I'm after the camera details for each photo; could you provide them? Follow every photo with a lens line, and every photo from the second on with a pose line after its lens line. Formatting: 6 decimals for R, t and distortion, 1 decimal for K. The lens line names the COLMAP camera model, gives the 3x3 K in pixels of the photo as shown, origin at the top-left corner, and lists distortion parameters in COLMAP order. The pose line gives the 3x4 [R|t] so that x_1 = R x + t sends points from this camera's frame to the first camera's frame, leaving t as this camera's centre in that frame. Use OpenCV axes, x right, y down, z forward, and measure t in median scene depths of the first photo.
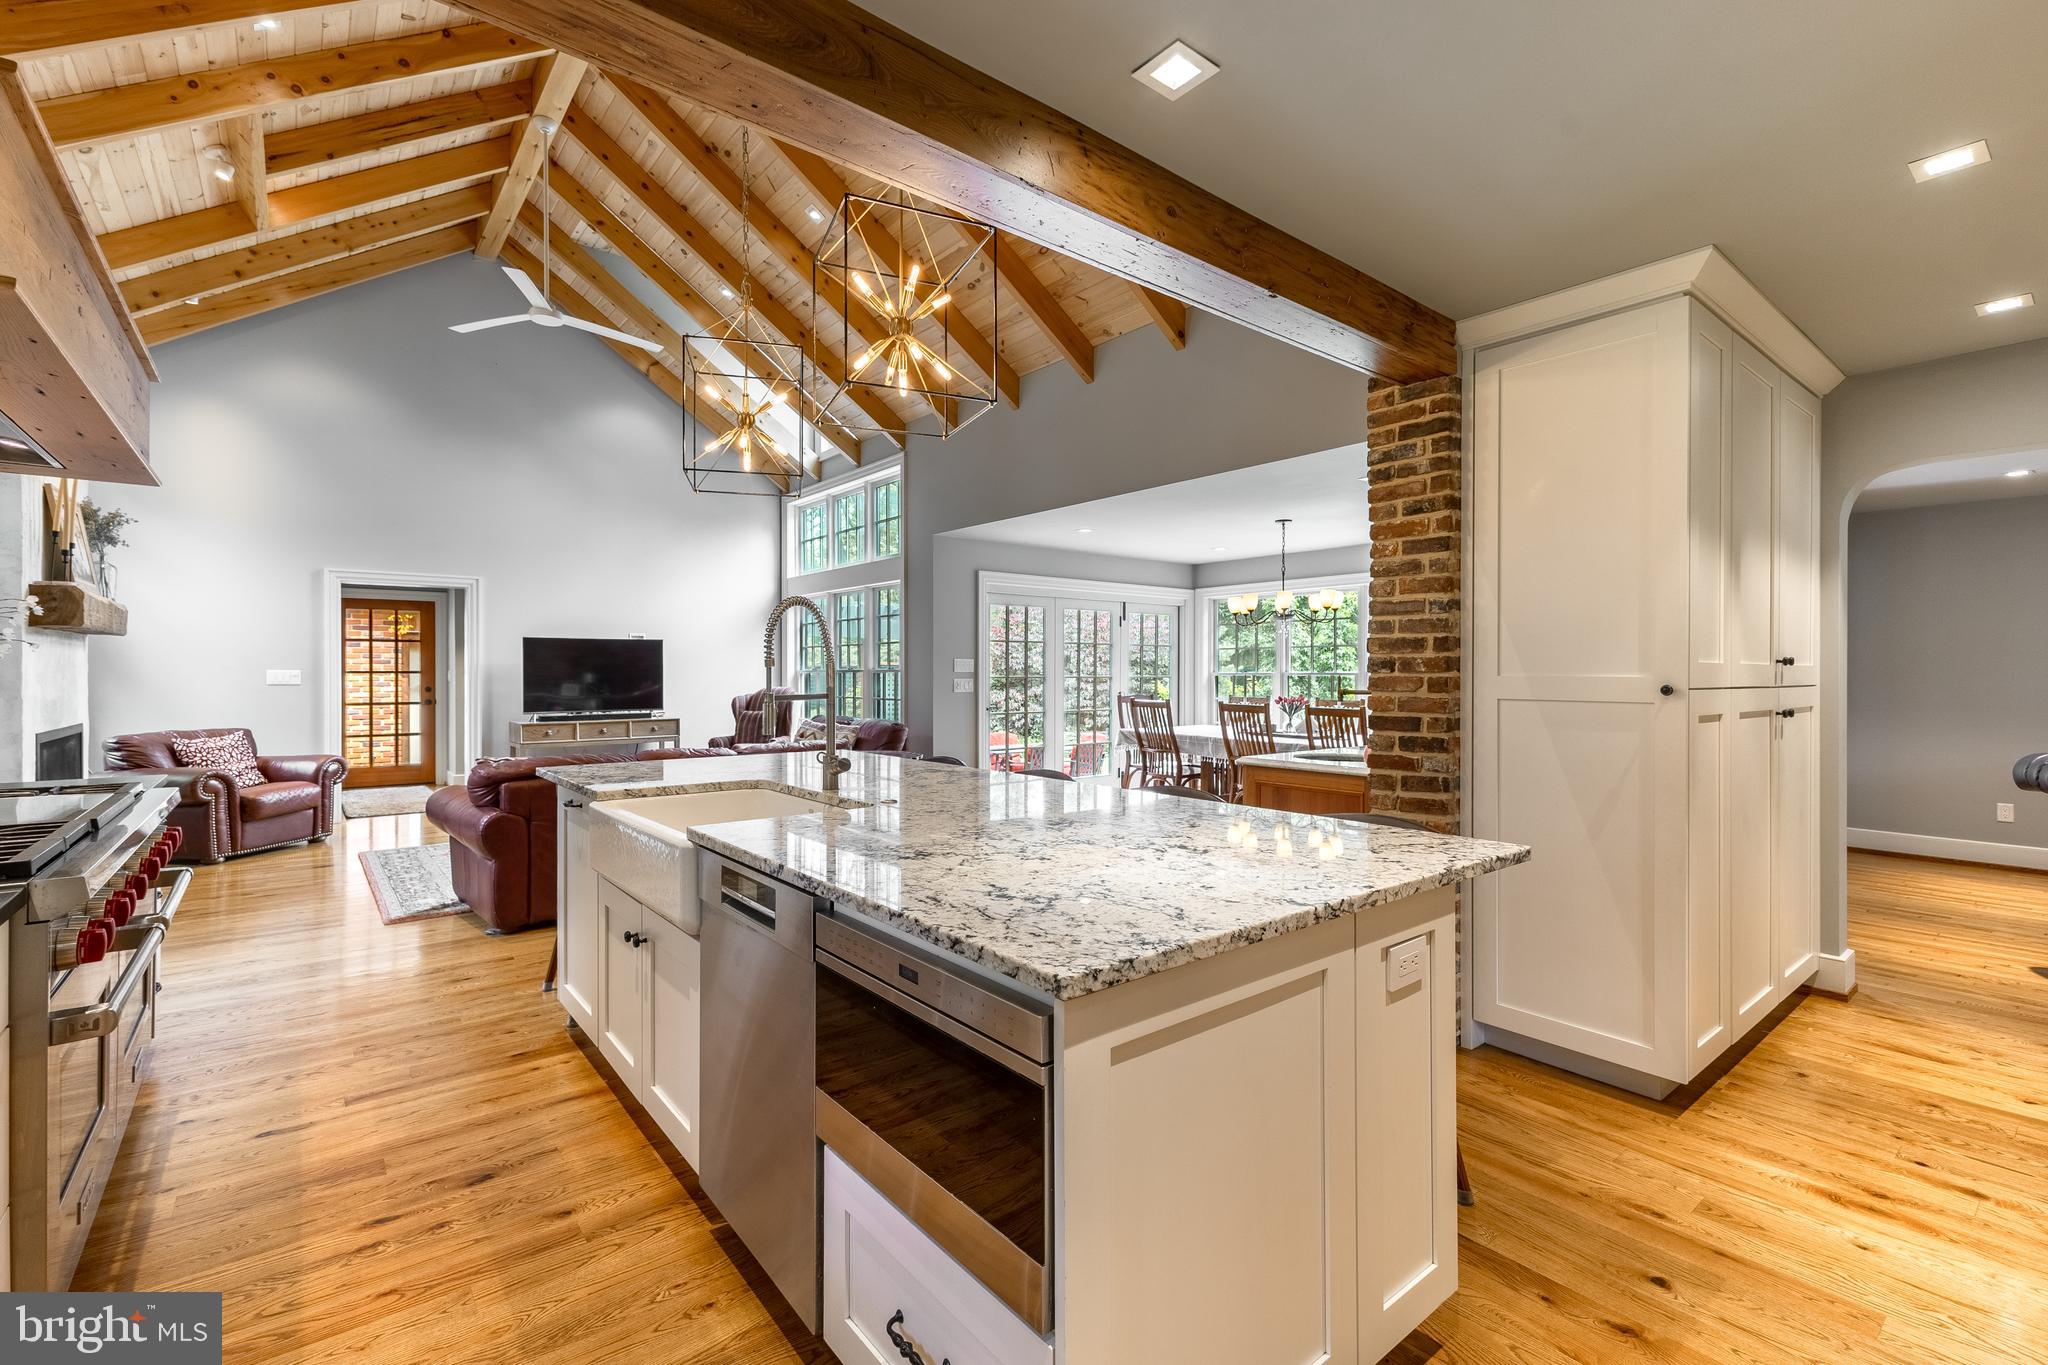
lens RADIAL K [[890.2, 0, 1017.3], [0, 890.2, 671.5], [0, 0, 1]] dist [0.011666, -0.003891]
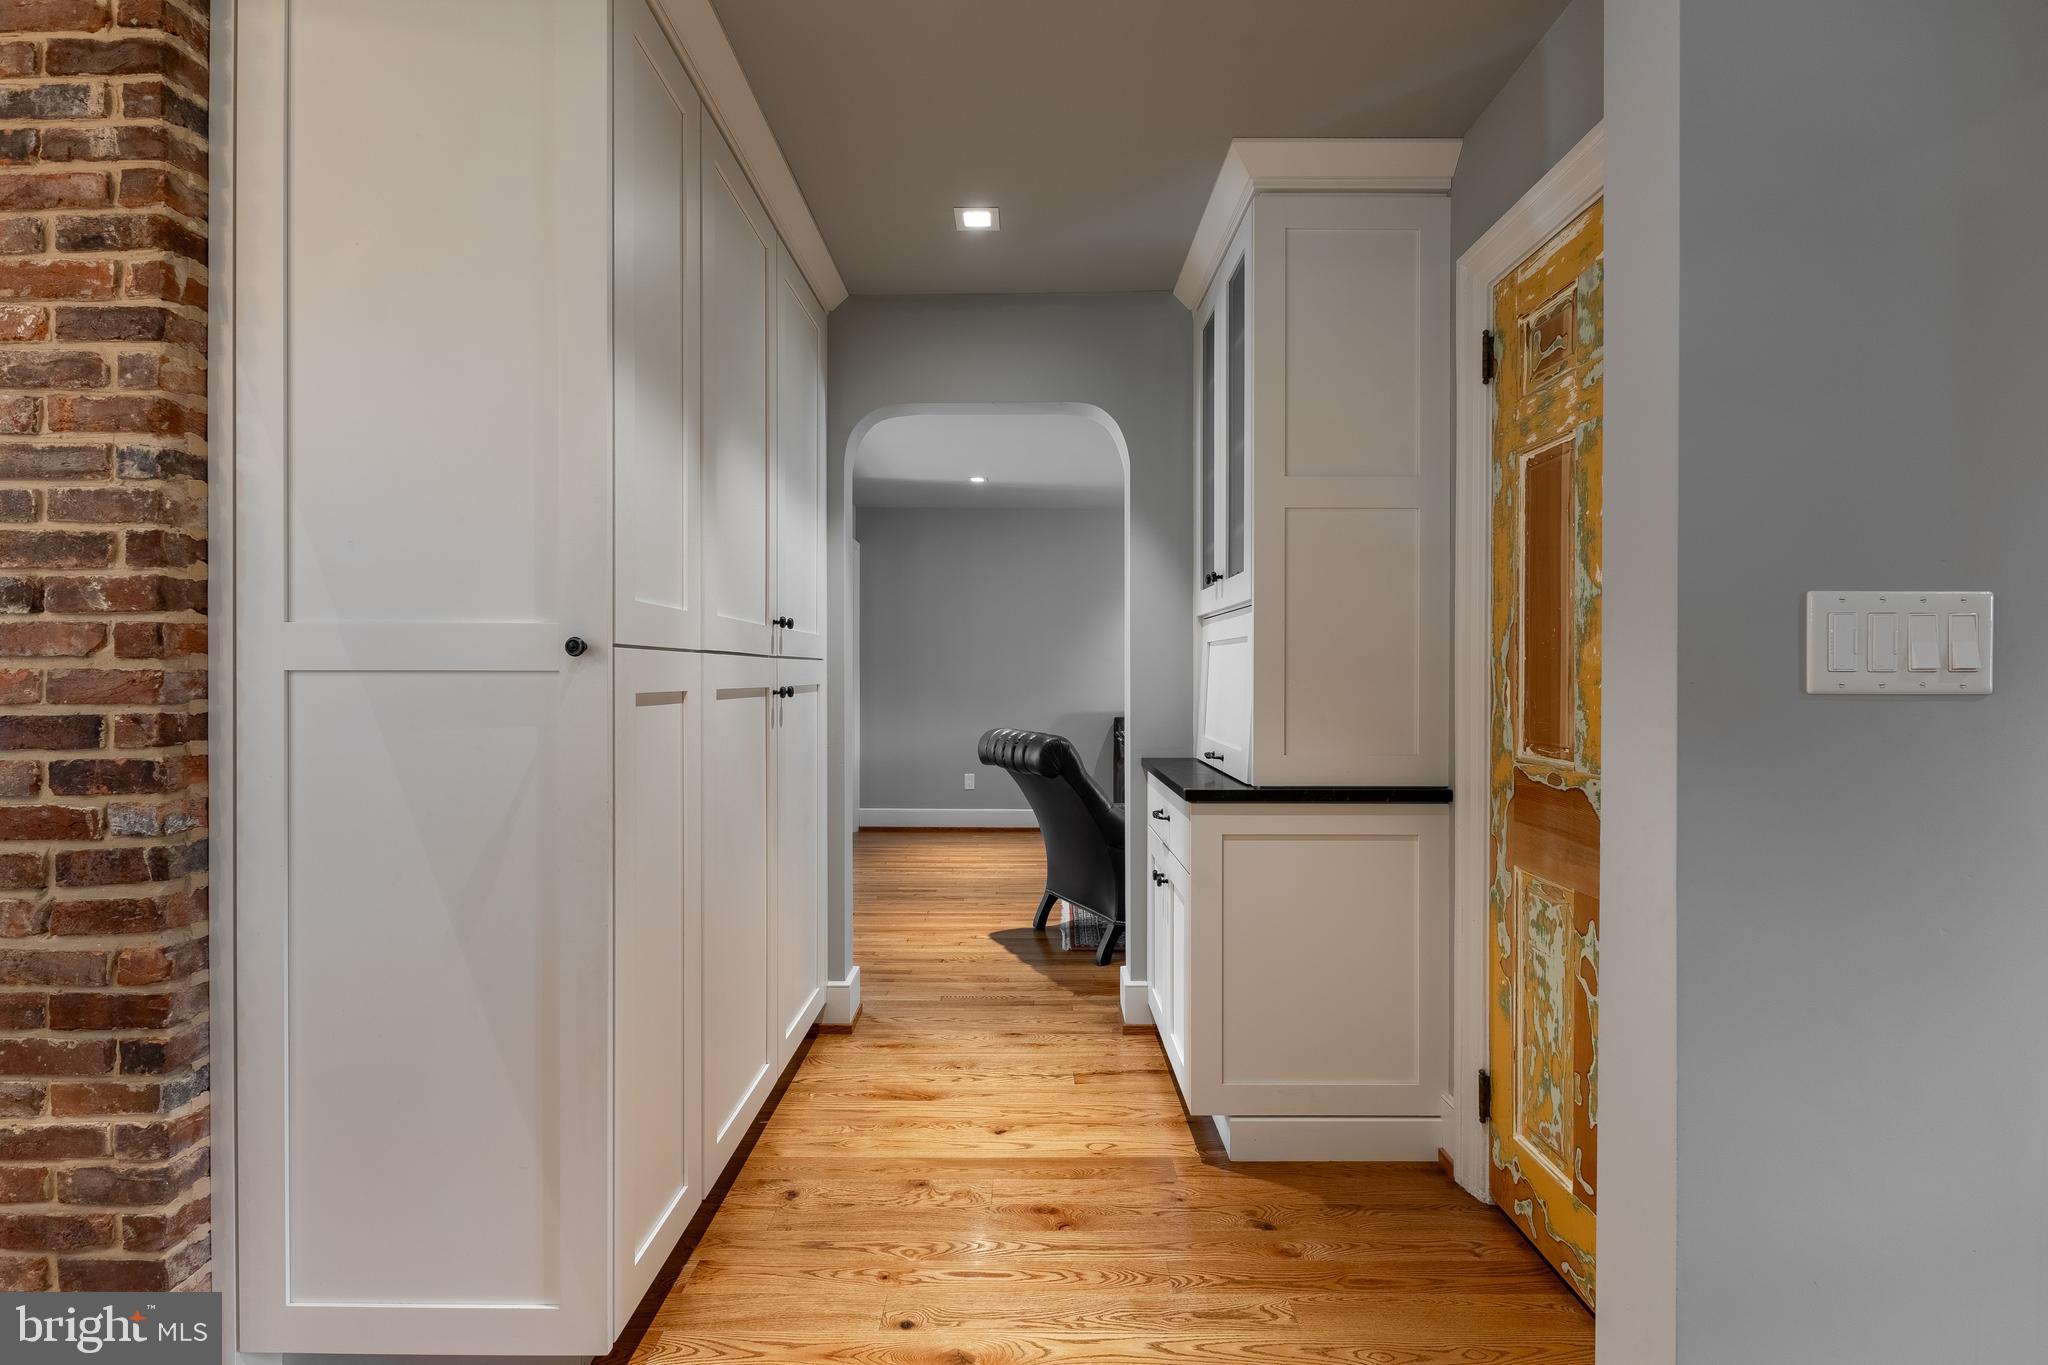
lens RADIAL K [[942.1, 0, 1023.0], [0, 942.1, 677.0], [0, 0, 1]] dist [-0.001645, 0.000318]
pose [[0.624212, -0.005236, 0.781238, 0.374301], [0.000944, 0.999982, 0.005948, 0.030118], [-0.781255, -0.002976, 0.624205, 0.359207]]
